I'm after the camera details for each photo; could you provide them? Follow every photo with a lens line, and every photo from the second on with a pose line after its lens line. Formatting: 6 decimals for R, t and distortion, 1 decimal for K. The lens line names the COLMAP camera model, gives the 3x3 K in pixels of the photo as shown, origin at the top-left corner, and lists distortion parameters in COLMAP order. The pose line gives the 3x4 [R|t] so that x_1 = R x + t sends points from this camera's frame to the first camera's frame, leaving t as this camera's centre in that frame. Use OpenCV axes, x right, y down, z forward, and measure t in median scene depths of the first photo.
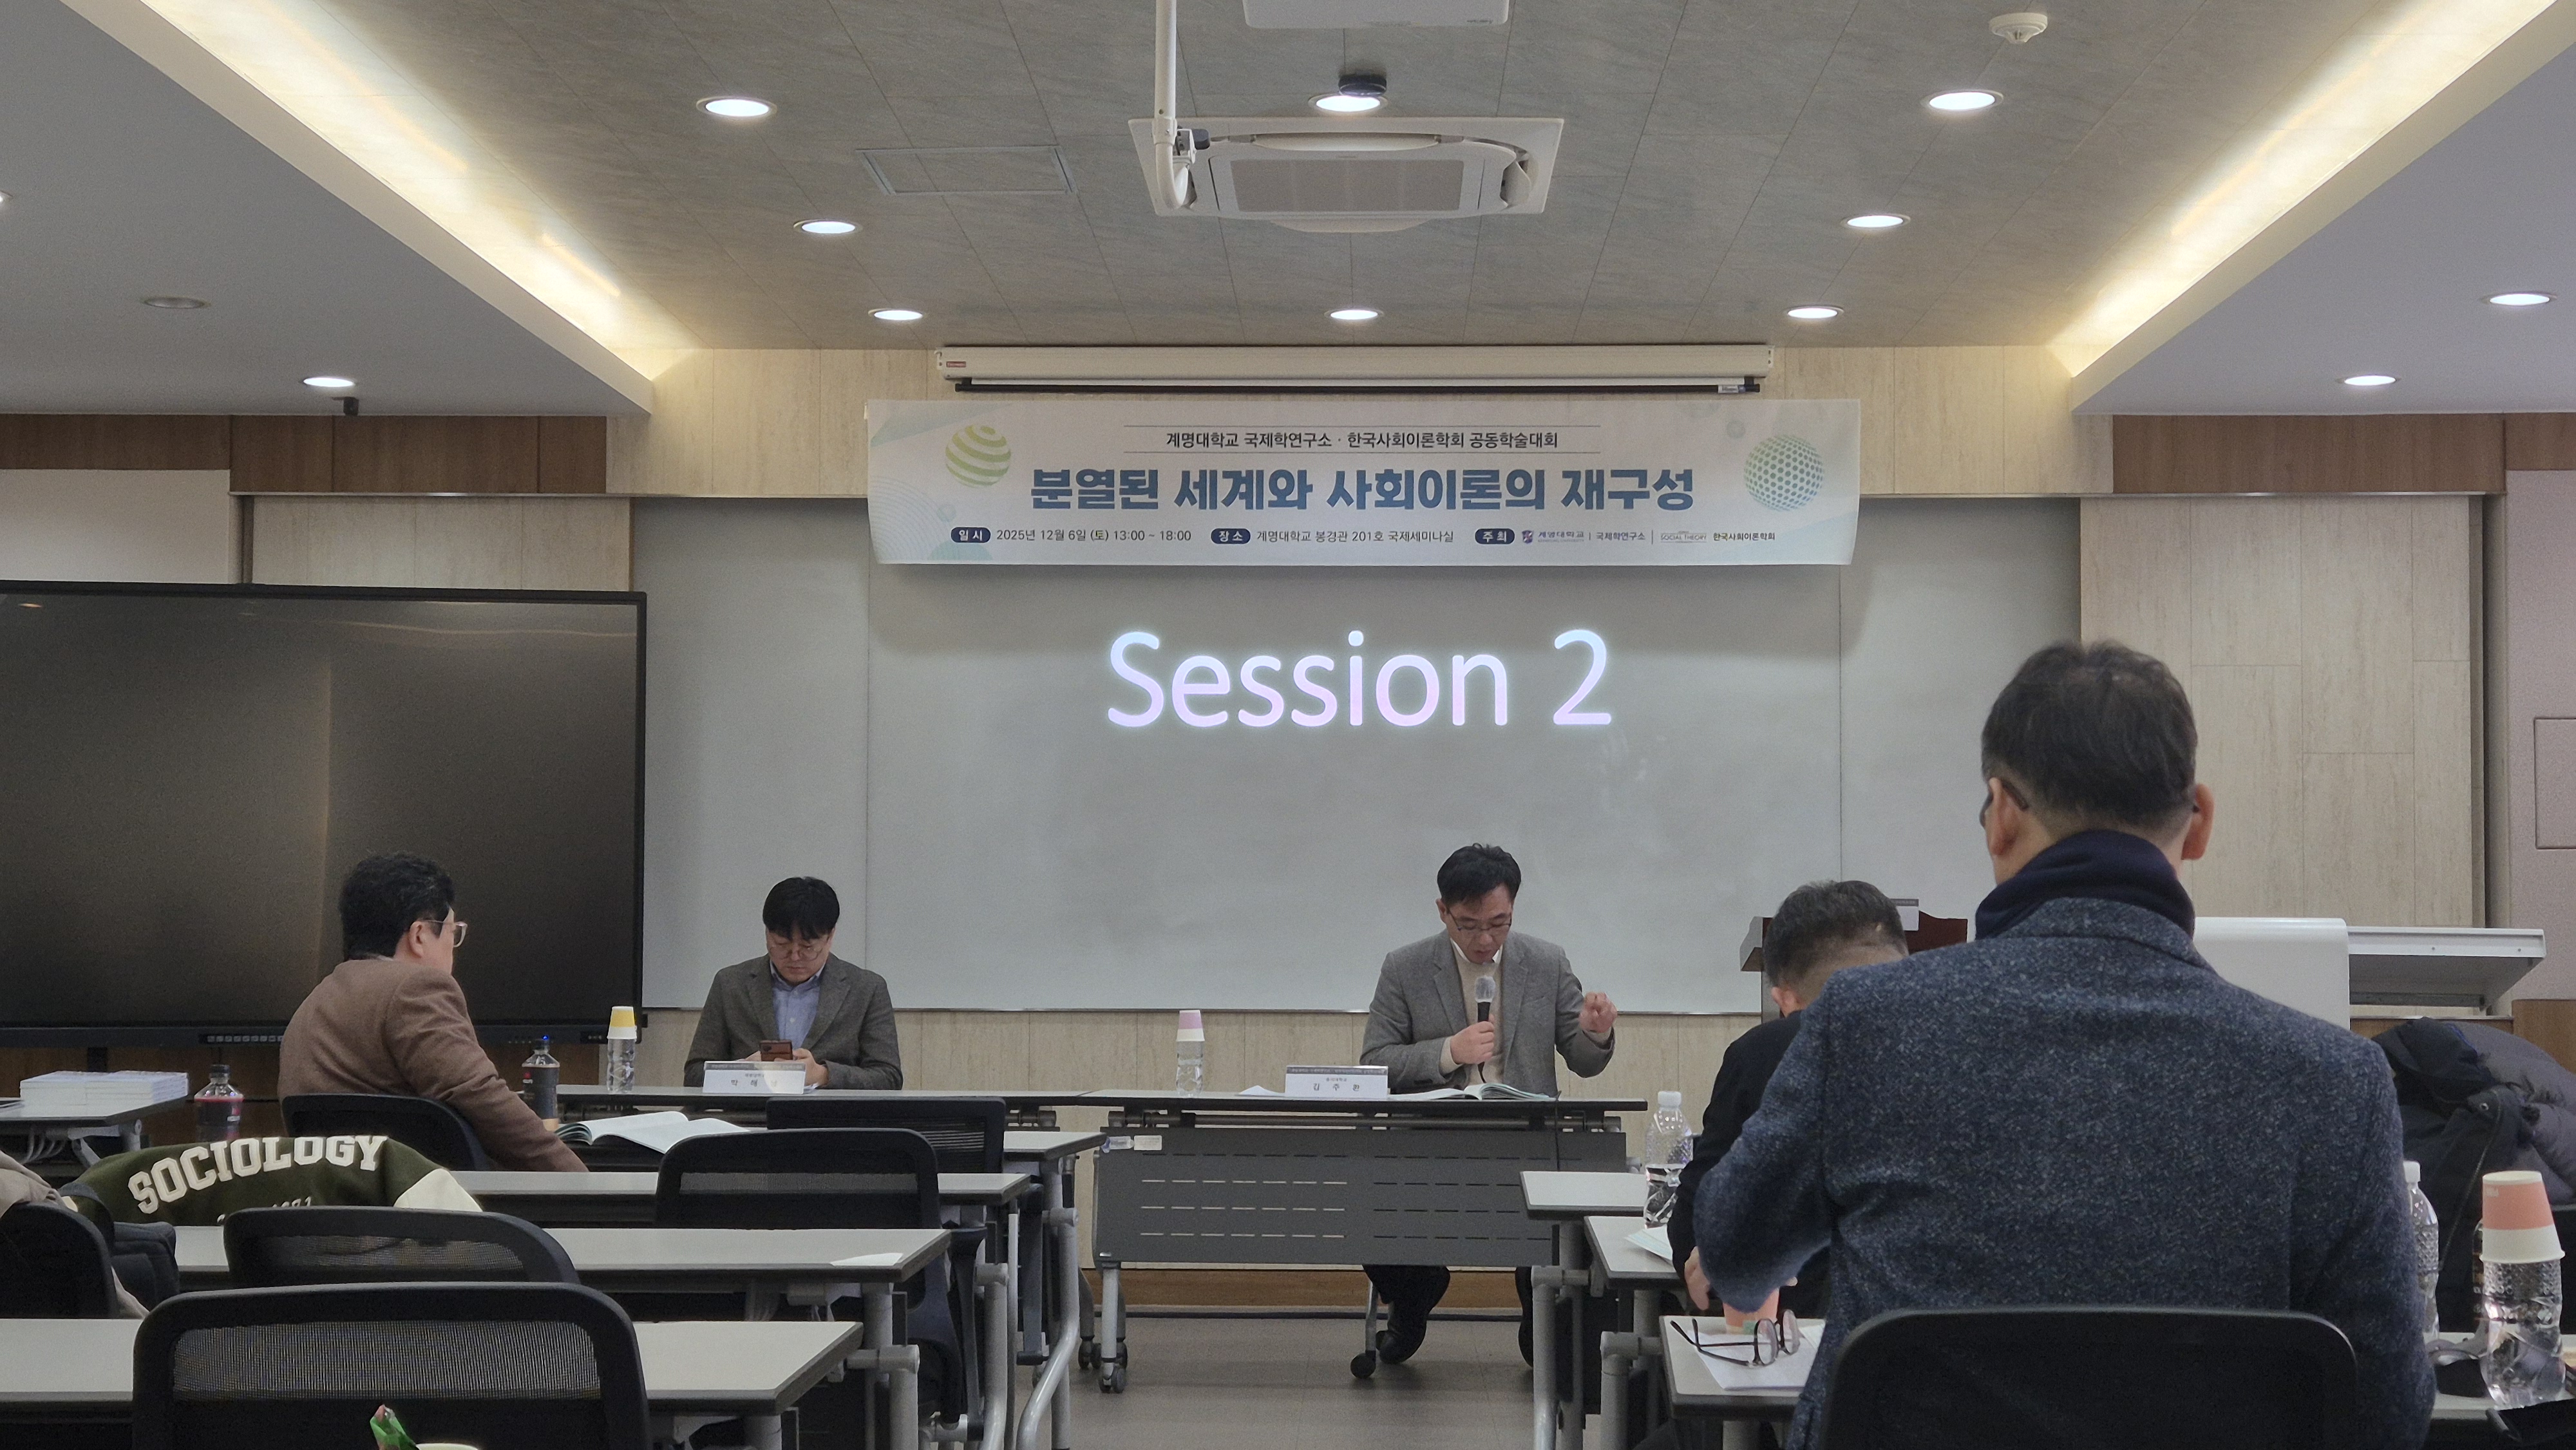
lens RADIAL K [[3356.8, 0, 1292.6], [0, 3356.8, 781.2], [0, 0, 1]] dist [0.193639, -0.711388]
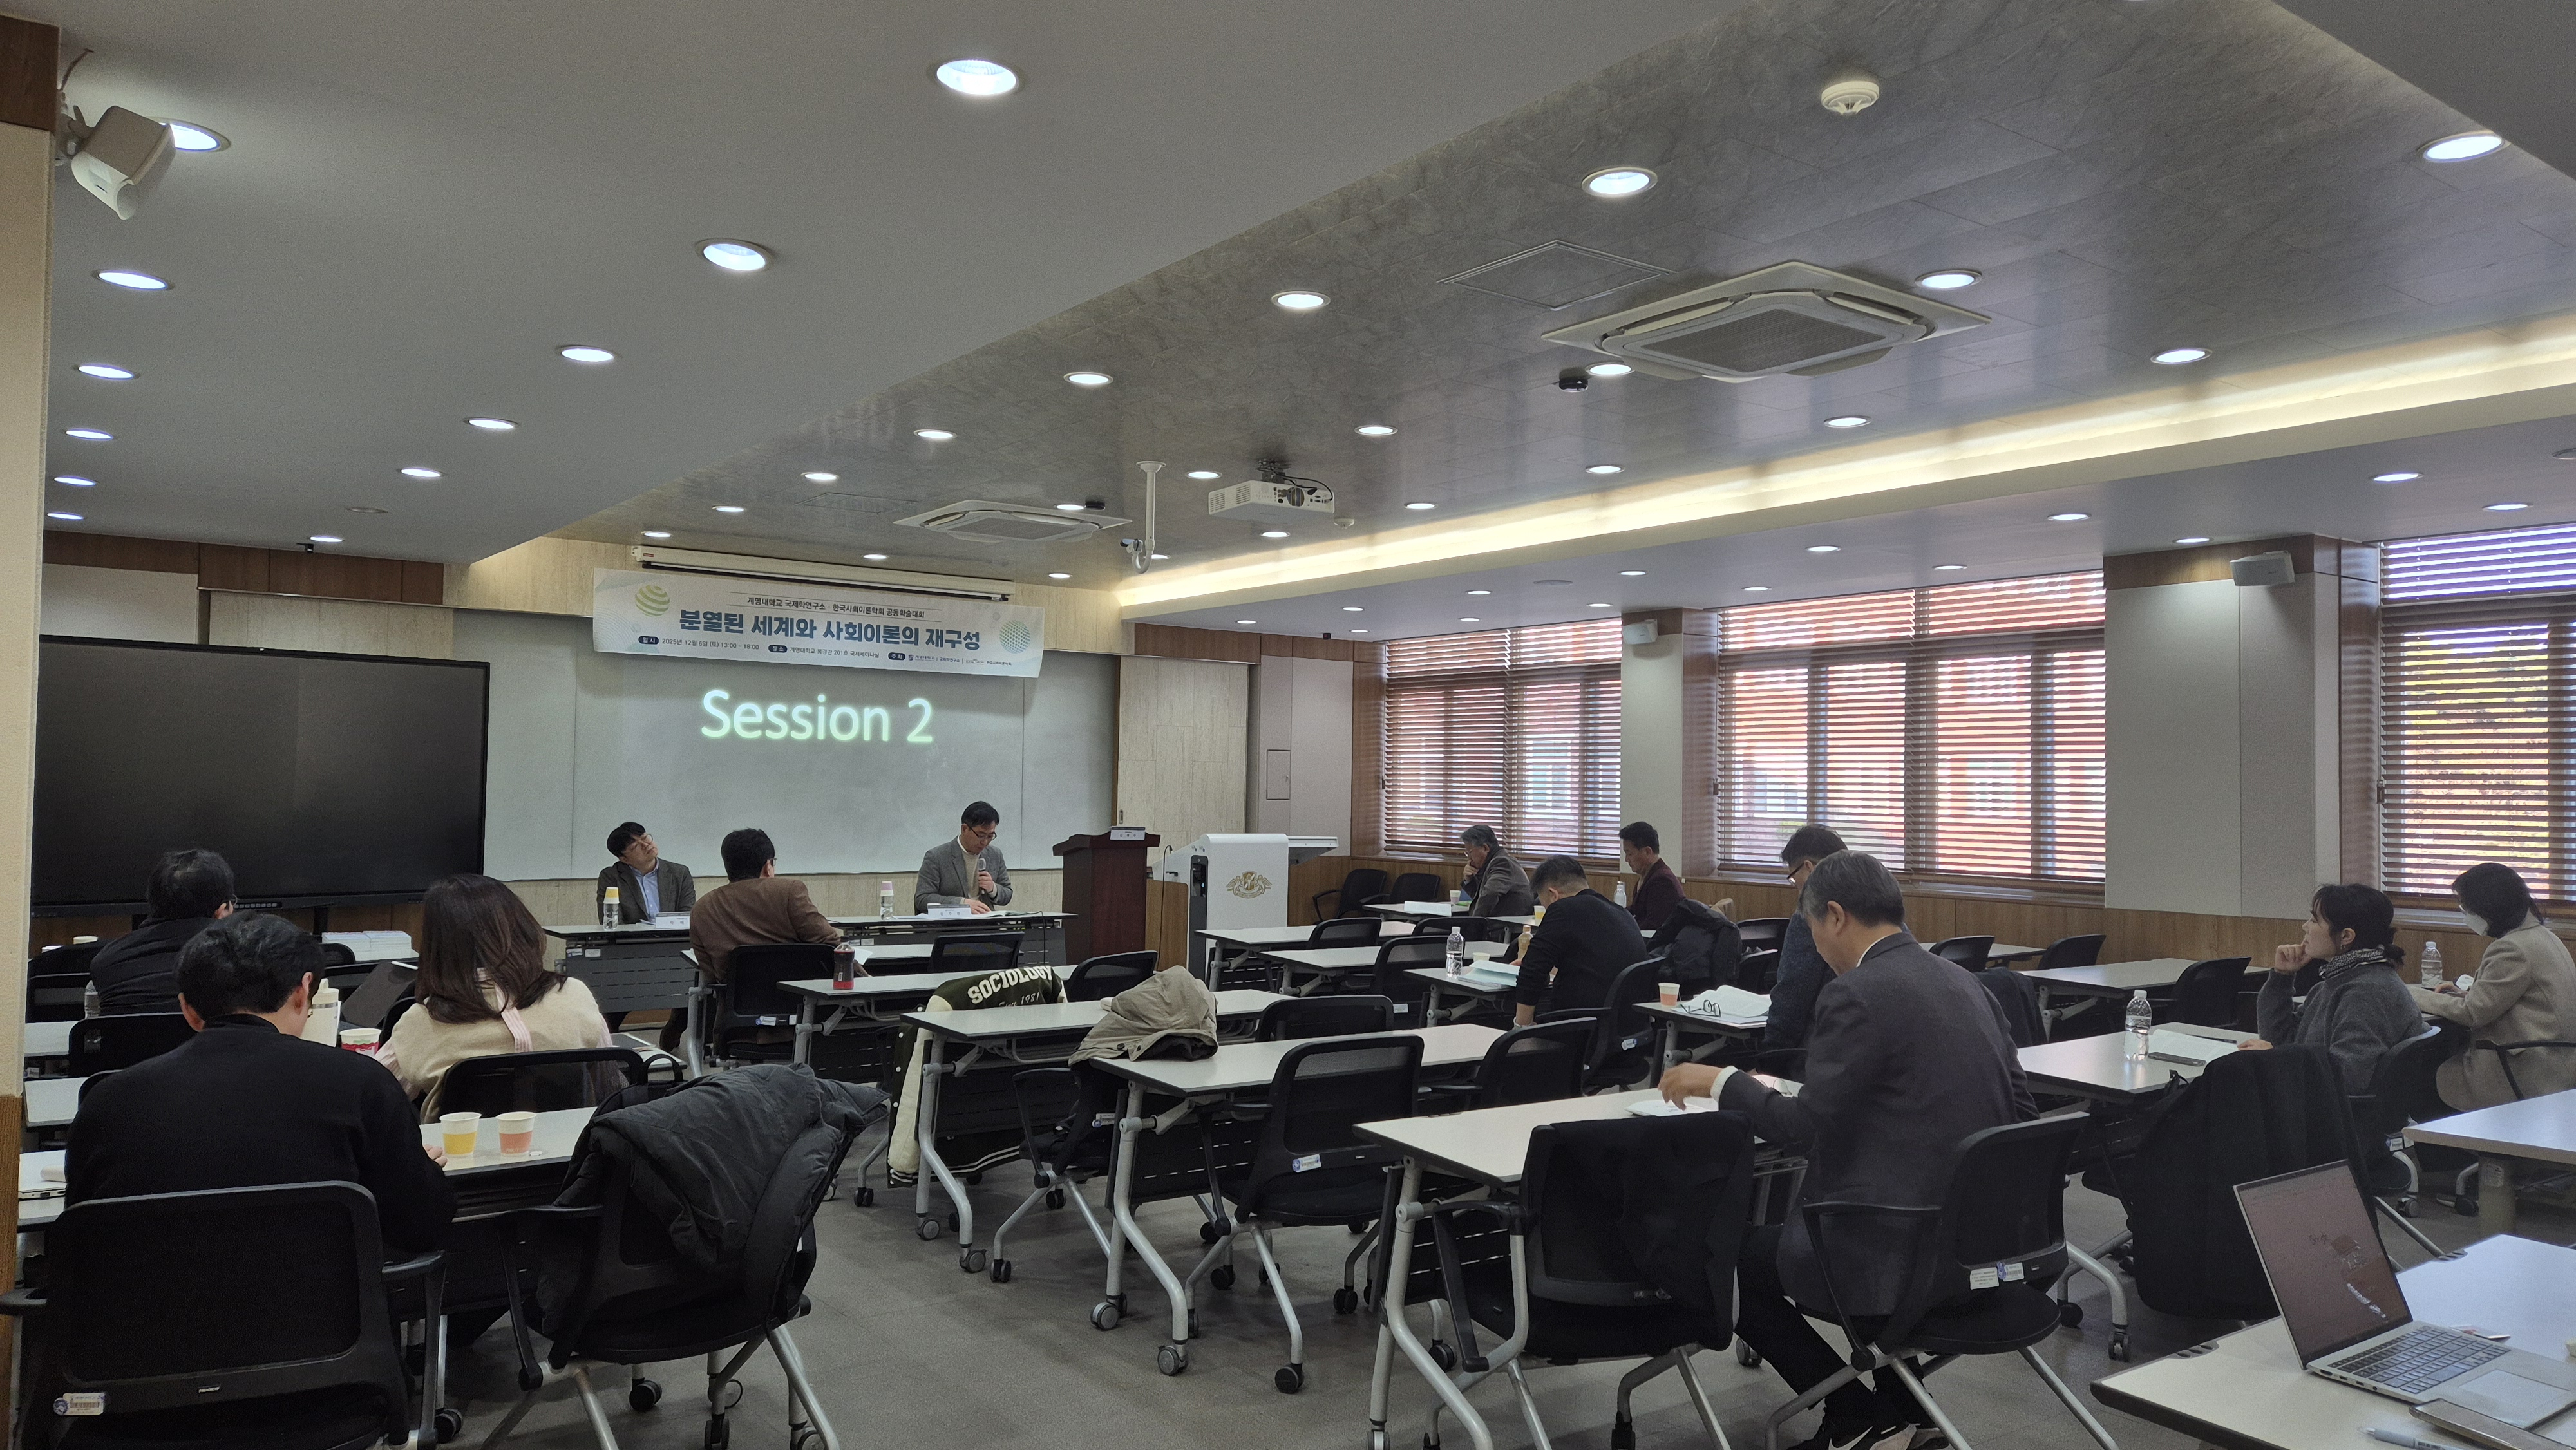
lens RADIAL K [[1682.3, 0, 1311.1], [0, 1682.3, 739.0], [0, 0, 1]] dist [0.051755, -0.059939]
pose [[0.777965, 0.027105, 0.627722, -0.420146], [-0.037952, 0.999272, 0.003888, -0.033298], [-0.627160, -0.026848, 0.778428, -0.030871]]
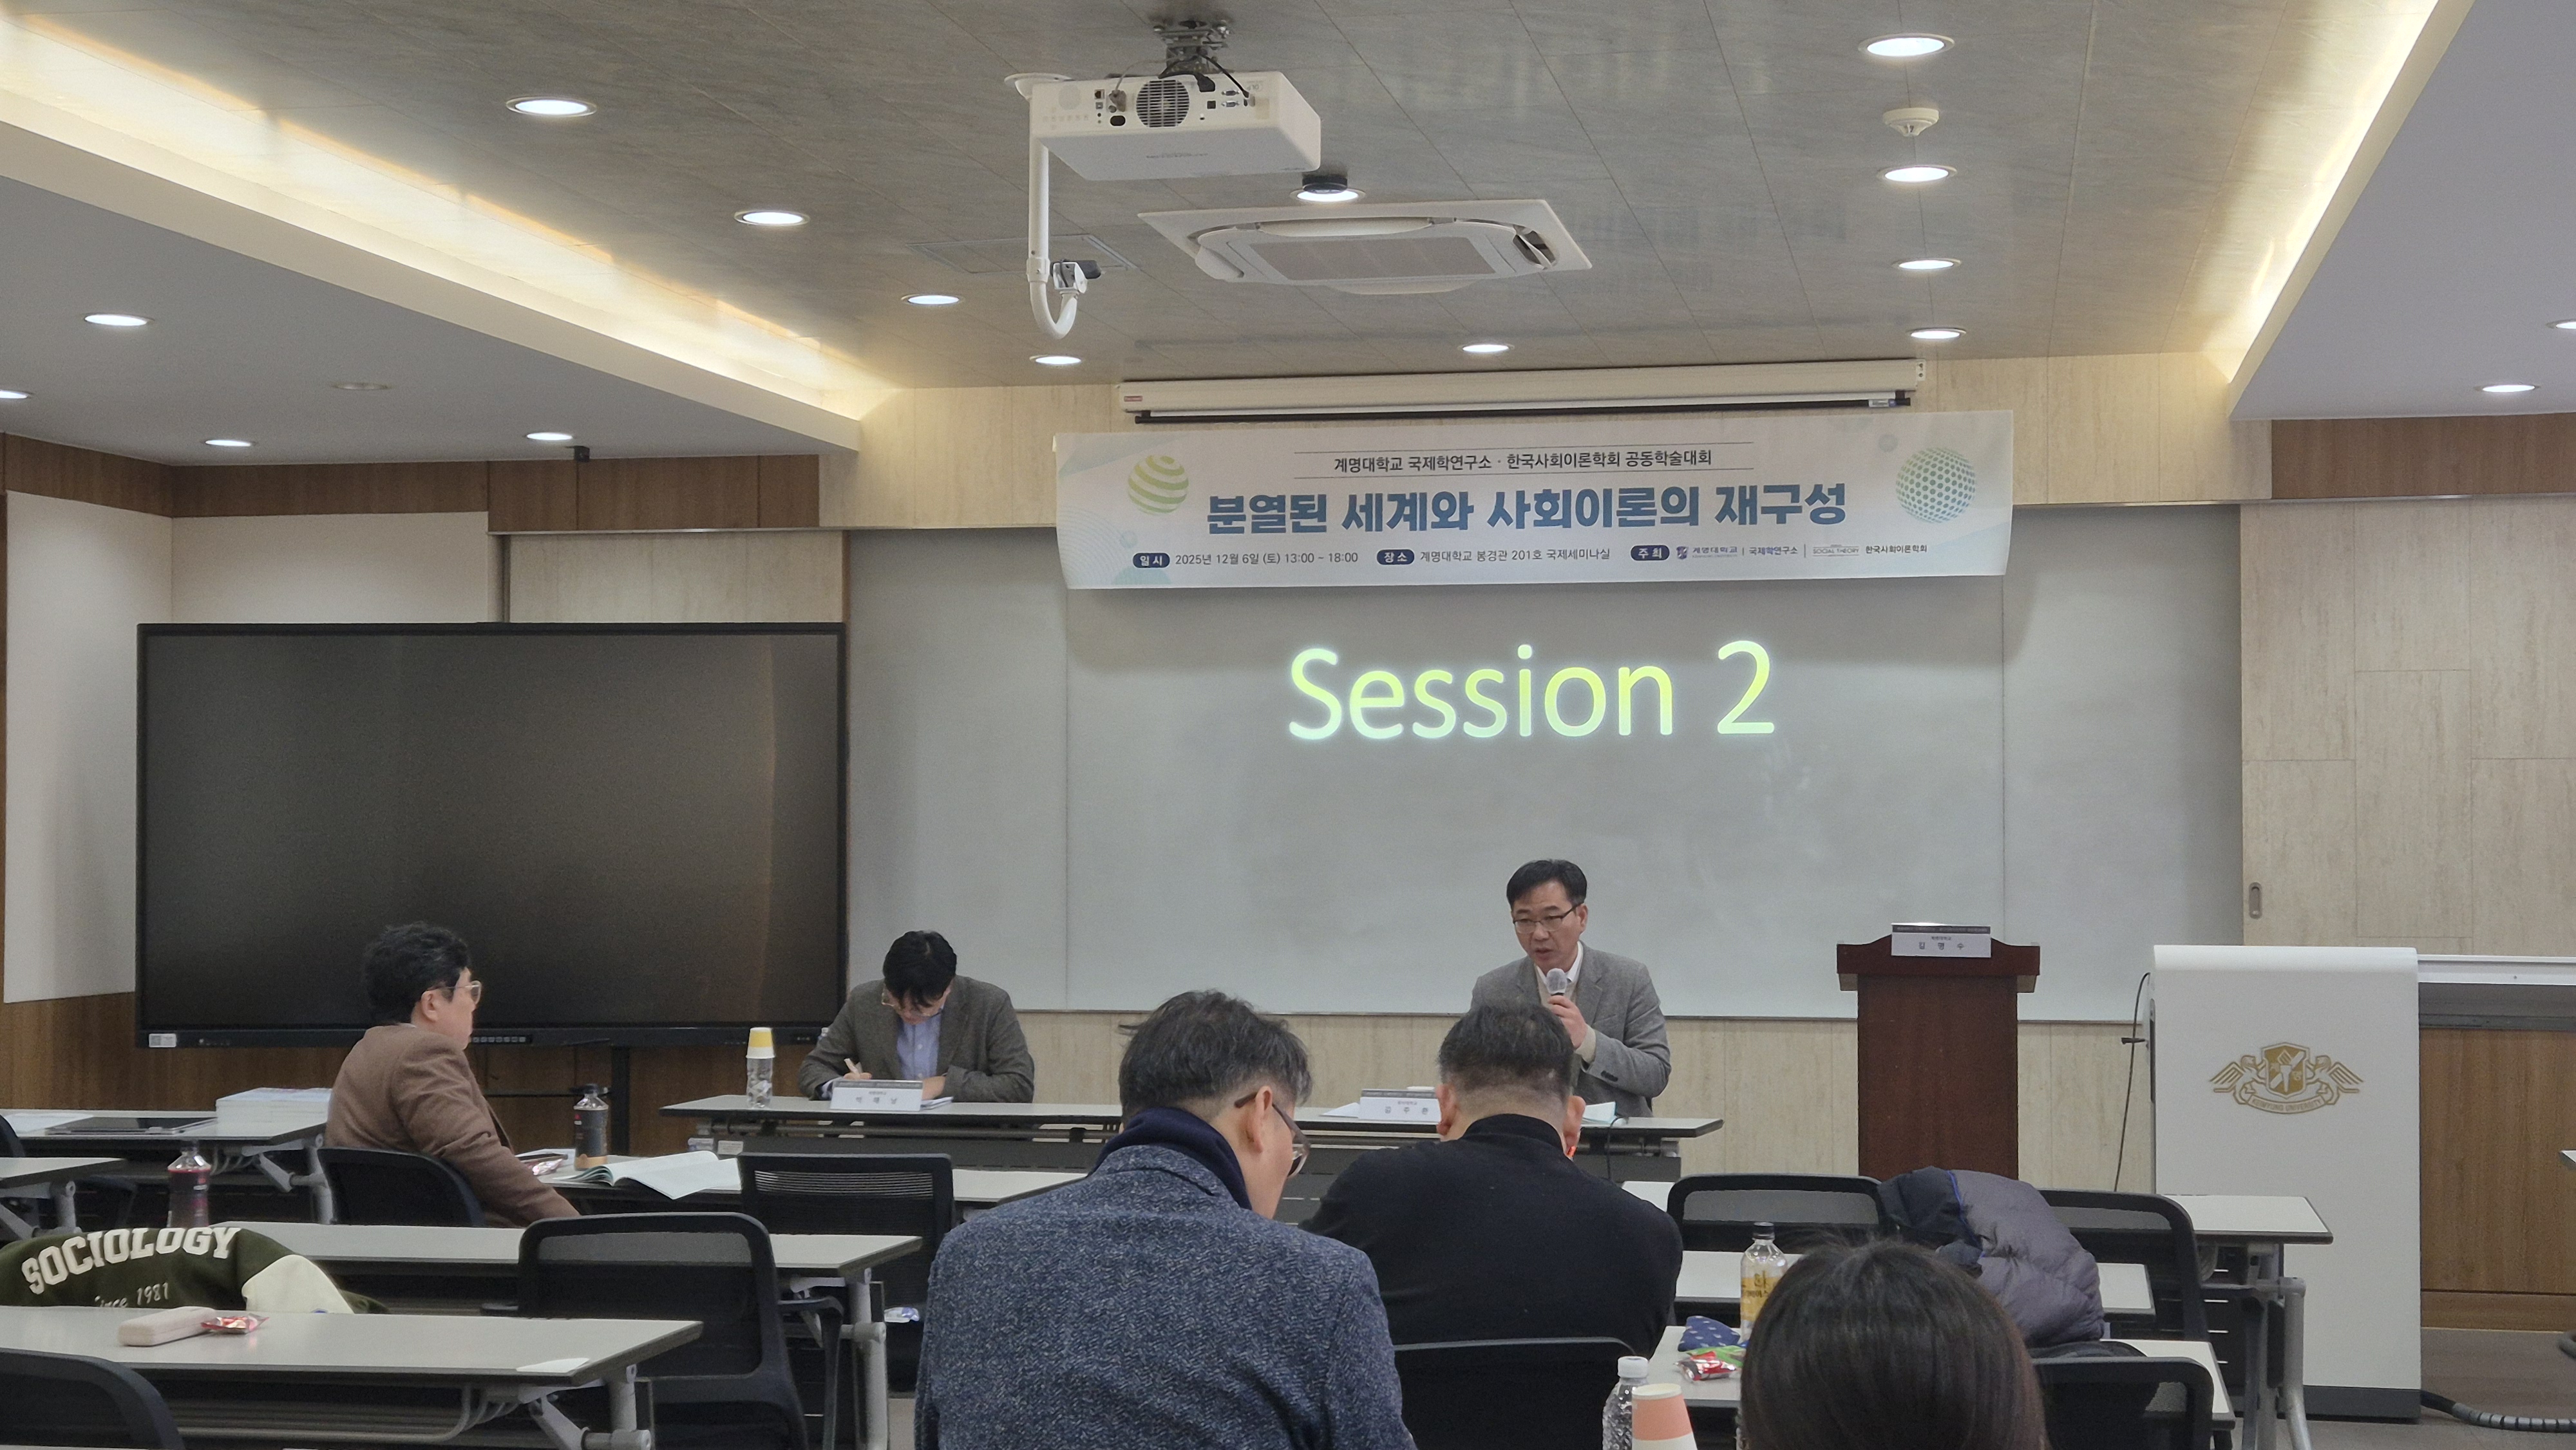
lens RADIAL K [[3370.6, 0, 1355.7], [0, 3370.6, 780.6], [0, 0, 1]] dist [0.159919, -0.462295]
pose [[0.987183, -0.006865, -0.159445, 0.134920], [0.011798, 0.999480, 0.030011, -0.035432], [0.159157, -0.031508, 0.986750, -0.030398]]
